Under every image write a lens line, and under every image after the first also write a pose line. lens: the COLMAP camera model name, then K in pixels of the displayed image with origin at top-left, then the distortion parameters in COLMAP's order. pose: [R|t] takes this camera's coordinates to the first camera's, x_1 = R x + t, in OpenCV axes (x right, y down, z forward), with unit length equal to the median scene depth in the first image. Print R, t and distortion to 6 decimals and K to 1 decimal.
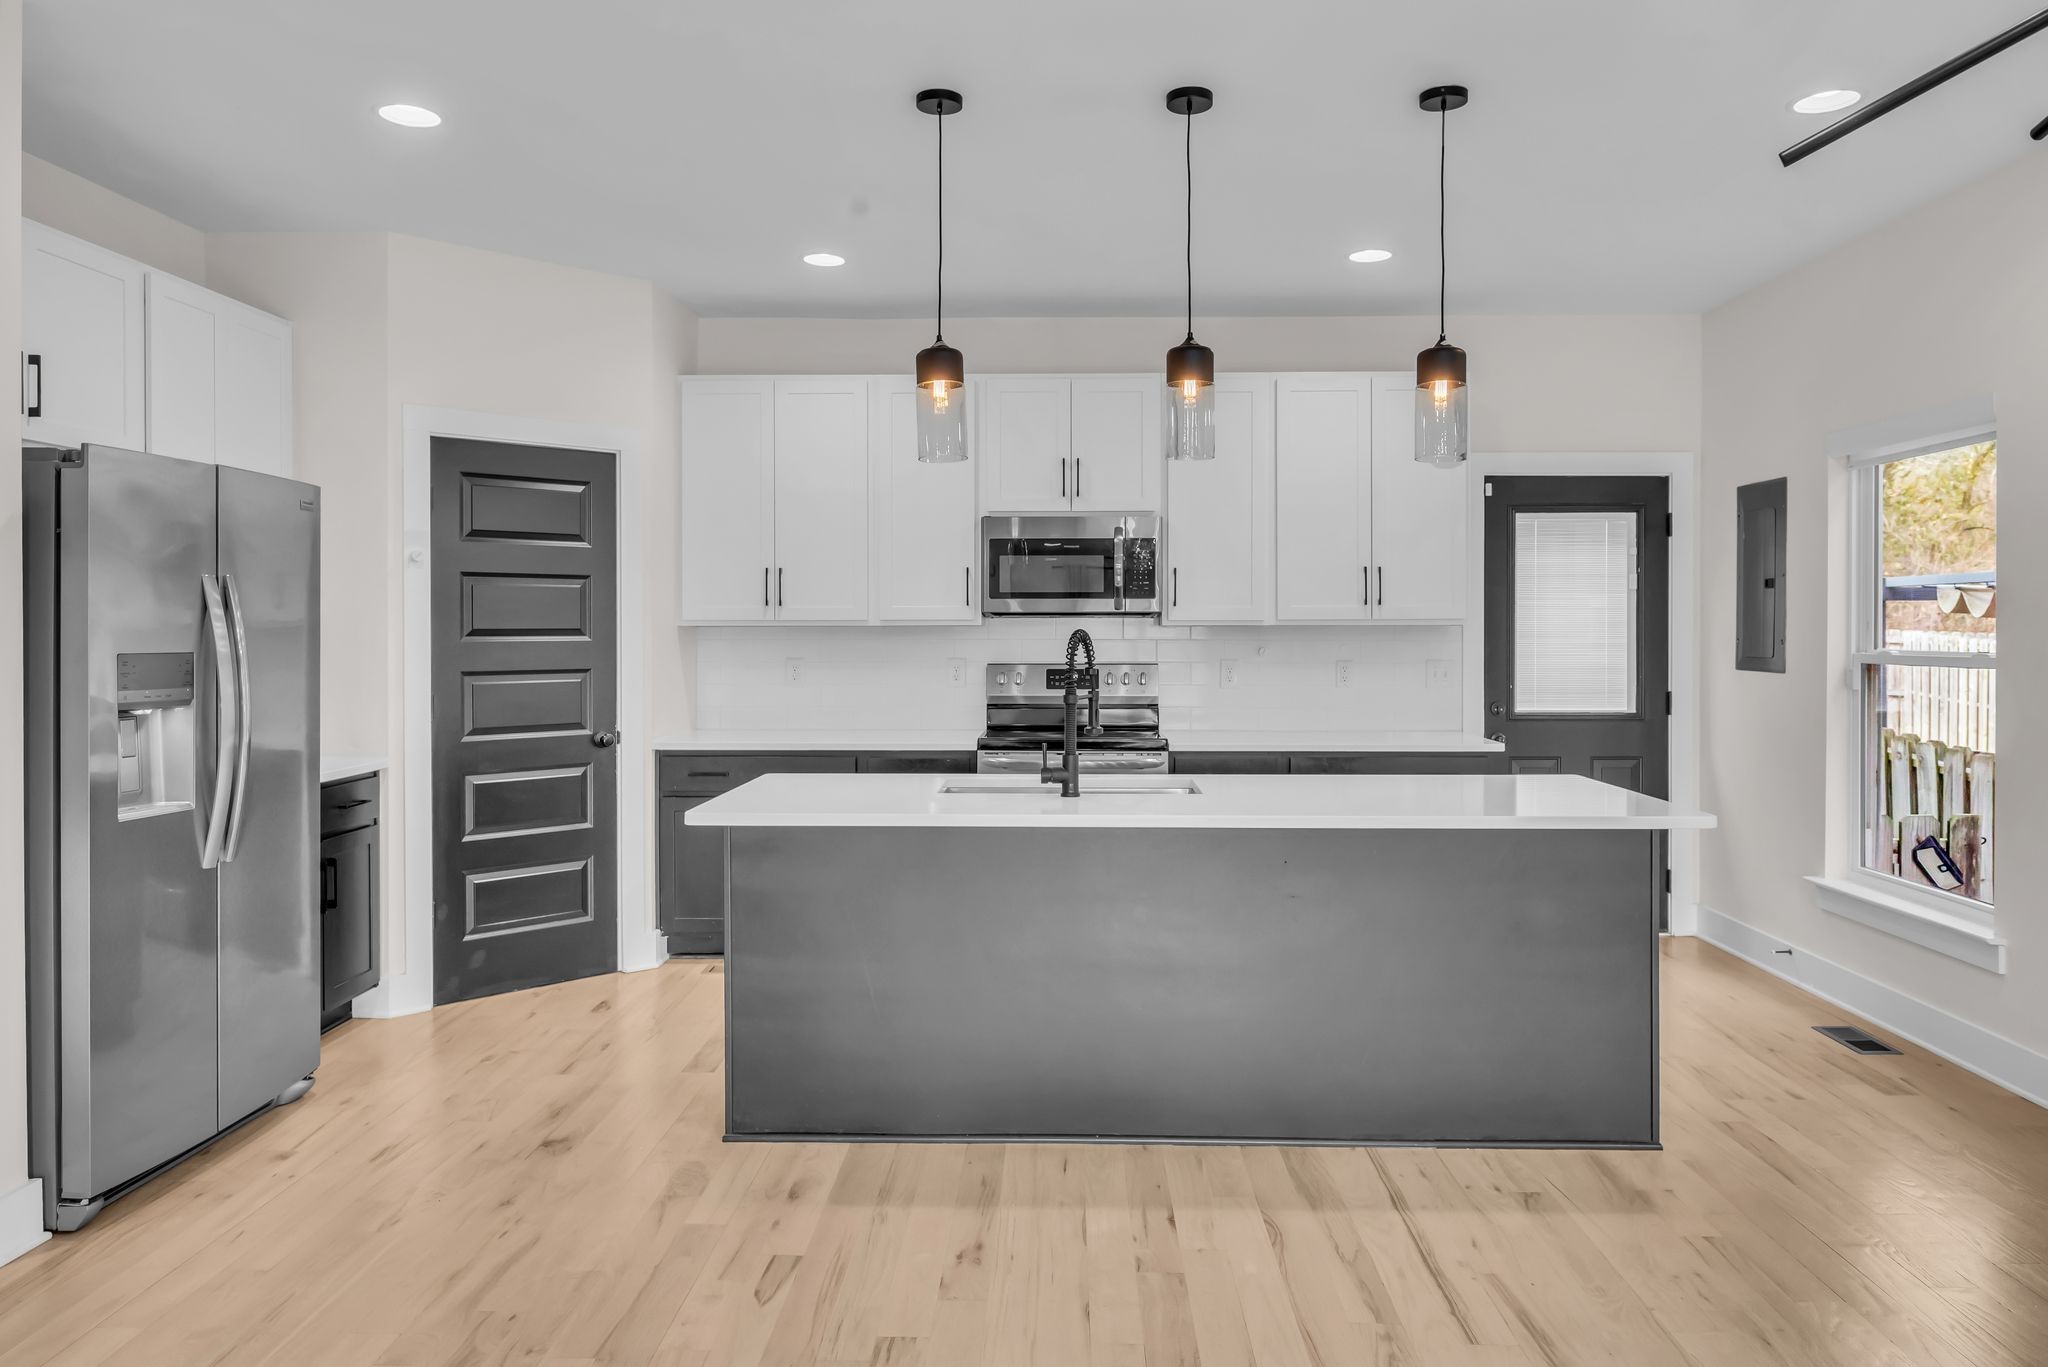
lens RADIAL K [[1342.6, 0, 1030.9], [0, 1342.6, 636.8], [0, 0, 1]] dist [-0.000380, 0.001677]
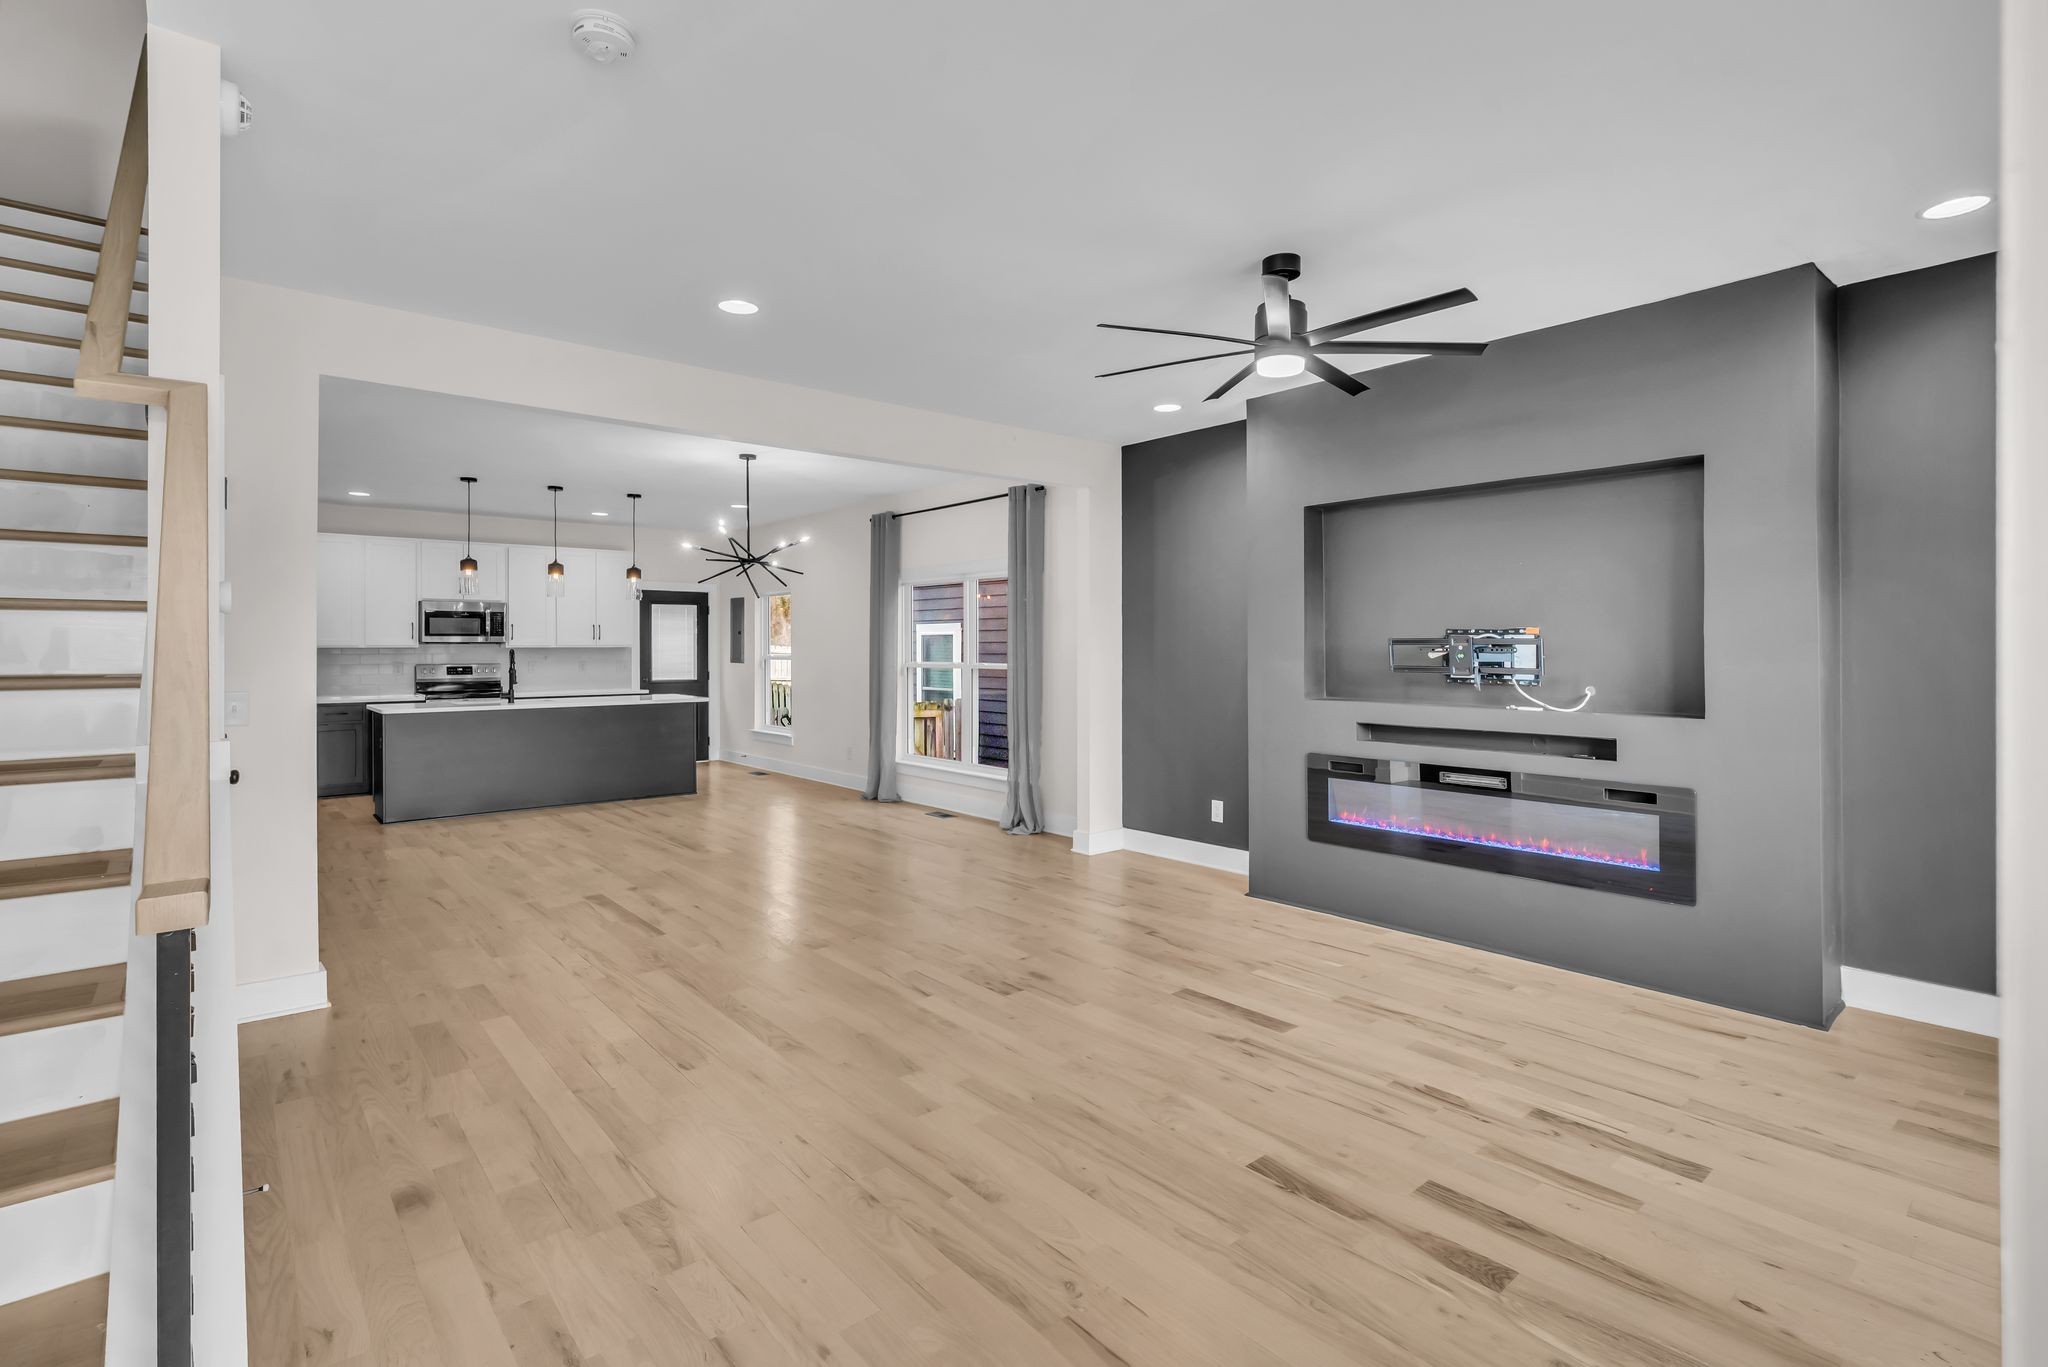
lens RADIAL K [[1007.1, 0, 1028.4], [0, 1007.1, 647.7], [0, 0, 1]] dist [-0.000393, 0.000129]
pose [[0.757271, -0.003359, 0.653093, -0.411368], [0.009867, 0.999931, -0.006298, 0.013378], [-0.653027, 0.011214, 0.757252, -1.087540]]
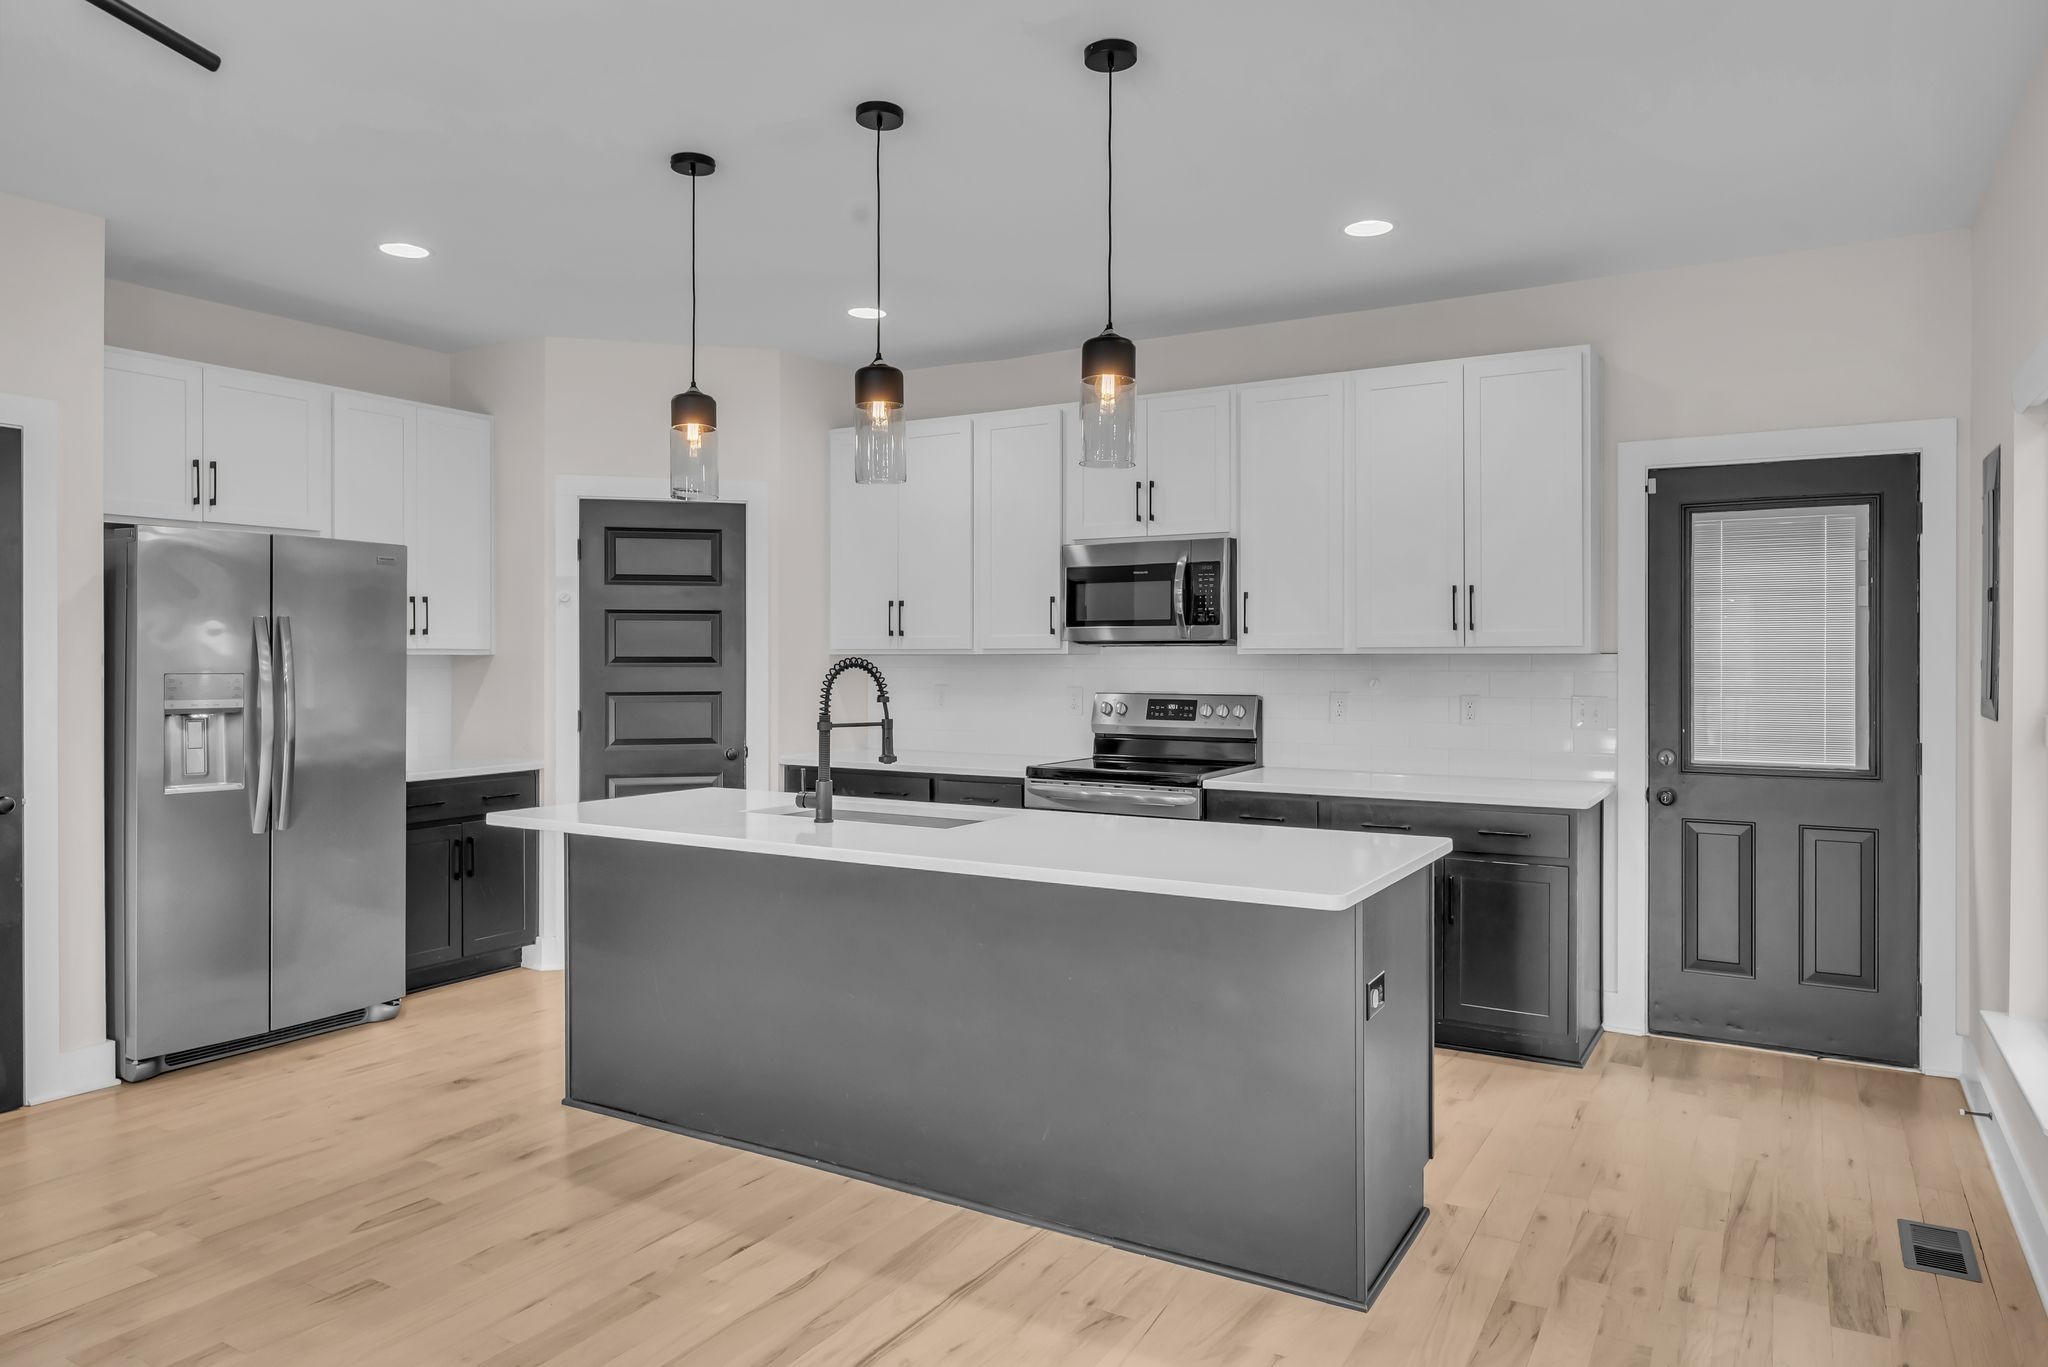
lens RADIAL K [[1298.3, 0, 1025.1], [0, 1298.3, 659.3], [0, 0, 1]] dist [-0.000432, -0.001233]
pose [[0.873039, 0.001465, -0.487648, 0.441486], [-0.004439, 0.999978, -0.004943, 0.000303], [0.487630, 0.006481, 0.873027, 0.150819]]
